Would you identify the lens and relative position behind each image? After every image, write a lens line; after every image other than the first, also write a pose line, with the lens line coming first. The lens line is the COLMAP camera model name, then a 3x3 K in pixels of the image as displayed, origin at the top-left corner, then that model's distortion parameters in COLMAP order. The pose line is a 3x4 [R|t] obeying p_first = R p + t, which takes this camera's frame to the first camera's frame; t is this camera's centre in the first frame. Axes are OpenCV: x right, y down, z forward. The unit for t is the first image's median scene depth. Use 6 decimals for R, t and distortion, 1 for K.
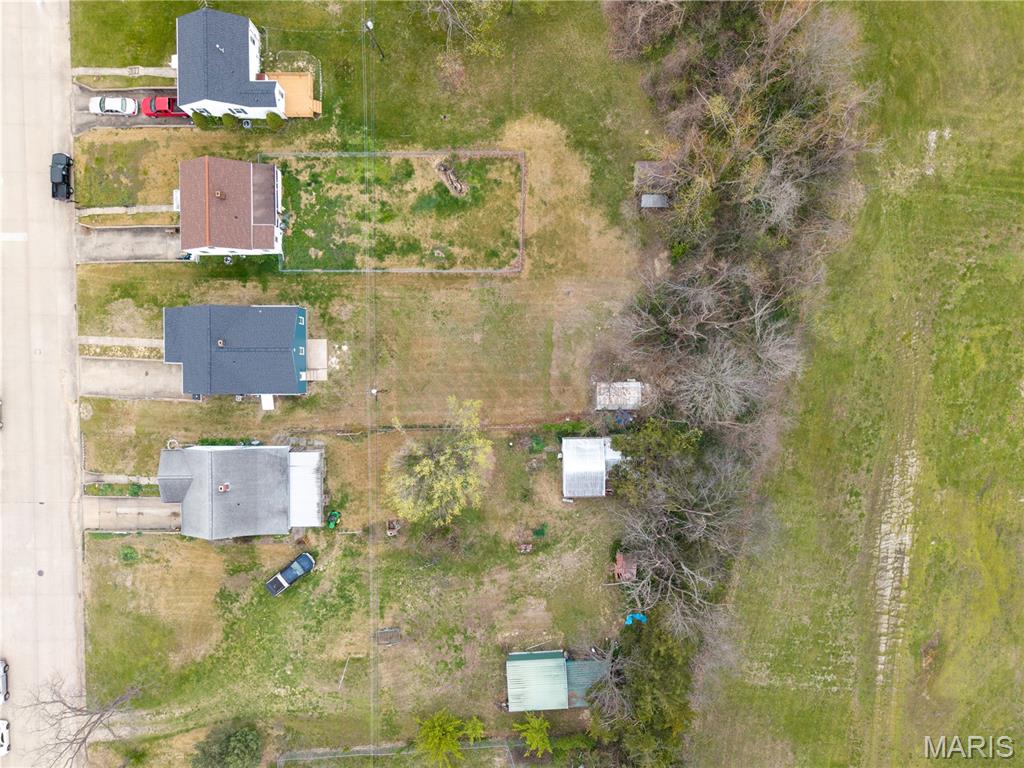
lens RADIAL K [[688.9, 0, 512.0], [0, 688.9, 384.0], [0, 0, 1]] dist [-0.001551, -0.002981]
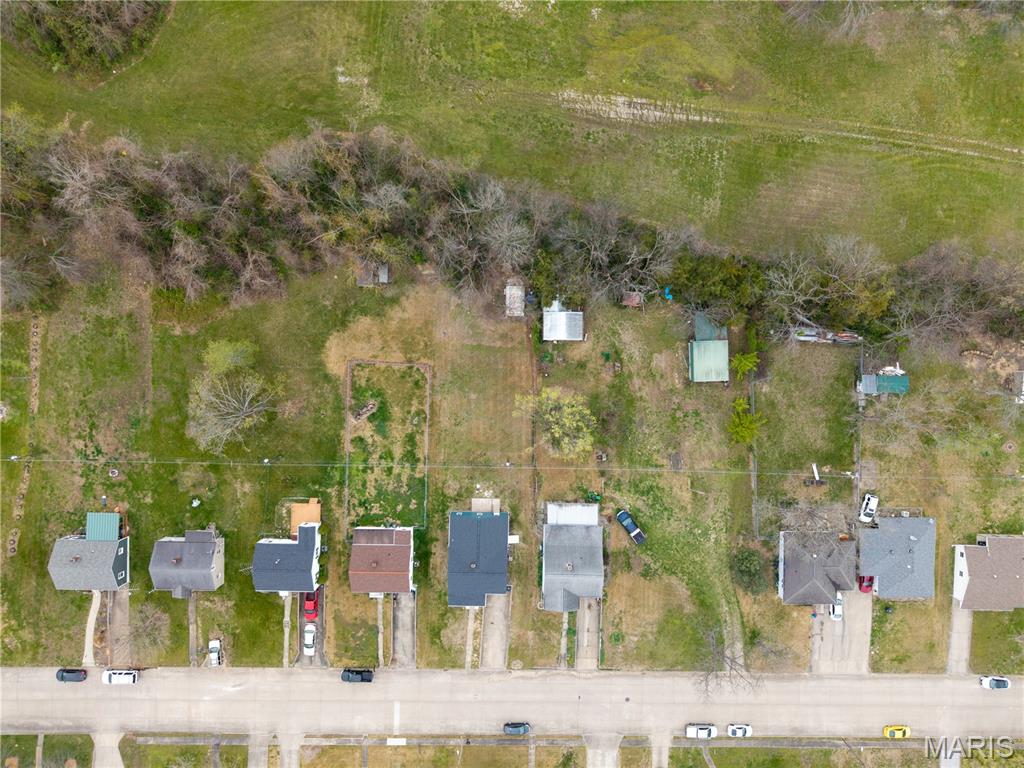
lens RADIAL K [[688.9, 0, 512.0], [0, 688.9, 384.0], [0, 0, 1]] dist [-0.001551, -0.002981]
pose [[0.024885, -0.999504, -0.019318, 0.005654], [0.999678, 0.024785, 0.005378, 0.006652], [-0.004896, -0.019446, 0.999799, -0.466556]]
